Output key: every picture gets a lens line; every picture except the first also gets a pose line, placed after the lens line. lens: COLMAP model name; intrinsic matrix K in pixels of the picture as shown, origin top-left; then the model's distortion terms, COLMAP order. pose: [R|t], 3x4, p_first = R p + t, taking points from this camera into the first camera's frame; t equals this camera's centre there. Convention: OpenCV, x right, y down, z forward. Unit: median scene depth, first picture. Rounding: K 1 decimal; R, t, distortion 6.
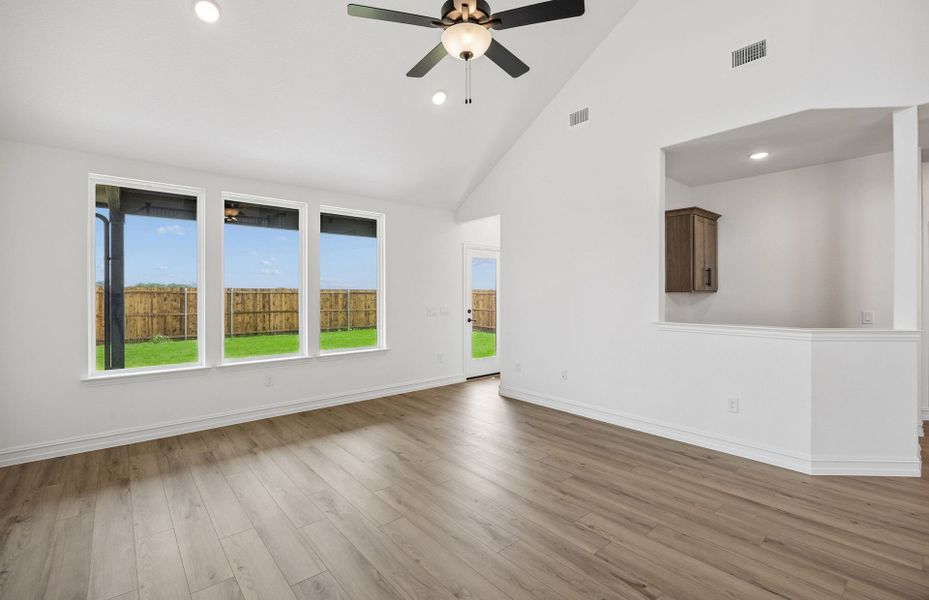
lens RADIAL K [[403.6, 0, 459.9], [0, 403.6, 294.7], [0, 0, 1]] dist [-0.015804, 0.001635]
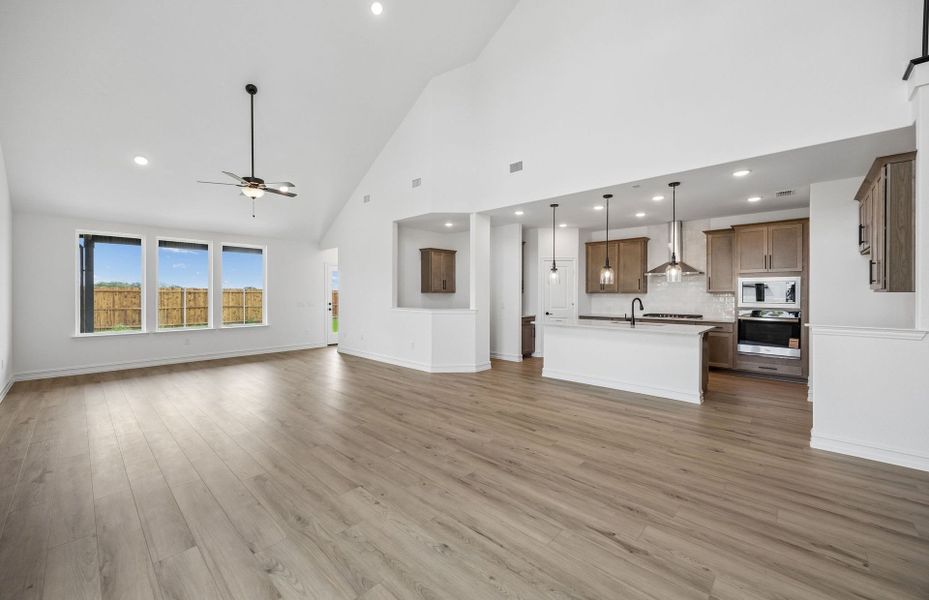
lens RADIAL K [[360.8, 0, 466.9], [0, 360.8, 297.4], [0, 0, 1]] dist [0.004966, 0.000313]
pose [[0.993489, 0.003540, 0.113875, 0.558069], [-0.004384, 0.999965, 0.007166, 0.002320], [-0.113846, -0.007618, 0.993469, -0.708782]]
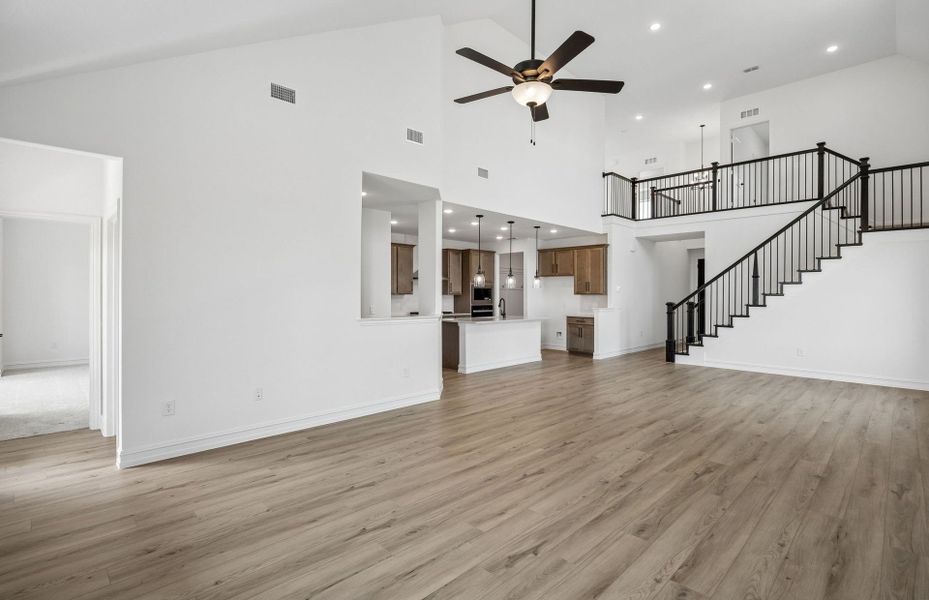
lens RADIAL K [[438.5, 0, 463.5], [0, 438.5, 300.3], [0, 0, 1]] dist [-0.002090, 0.000446]
pose [[-0.066736, -0.012011, 0.997698, -0.670274], [0.000103, 0.999927, 0.012045, -0.003221], [-0.997771, 0.000907, -0.066730, 0.657729]]
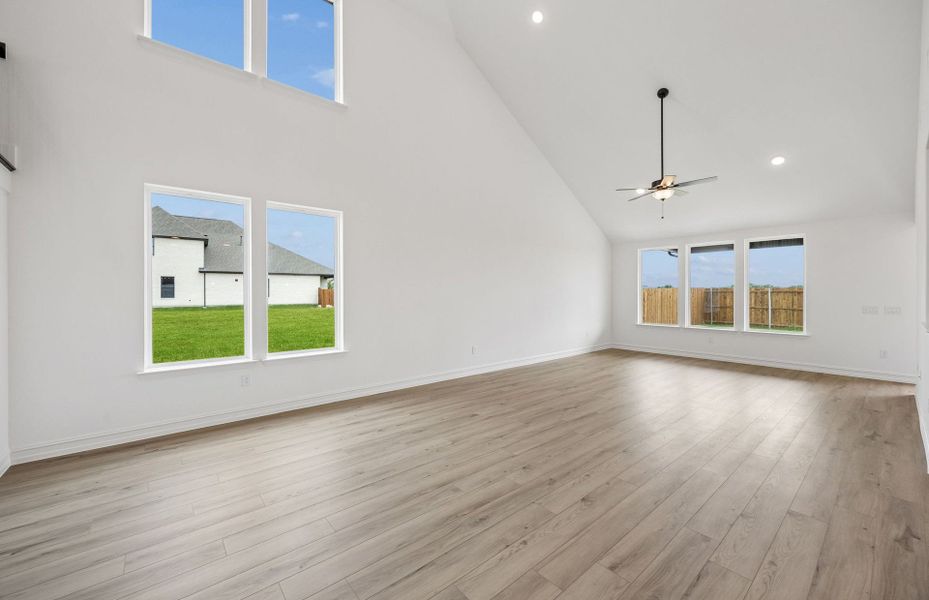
lens RADIAL K [[369.3, 0, 473.5], [0, 369.3, 295.8], [0, 0, 1]] dist [0.013090, 0.000029]
pose [[-0.002258, 0.008042, -0.999965, 1.197942], [-0.001083, 0.999967, 0.008044, -0.002198], [0.999997, 0.001101, -0.002249, -0.095159]]
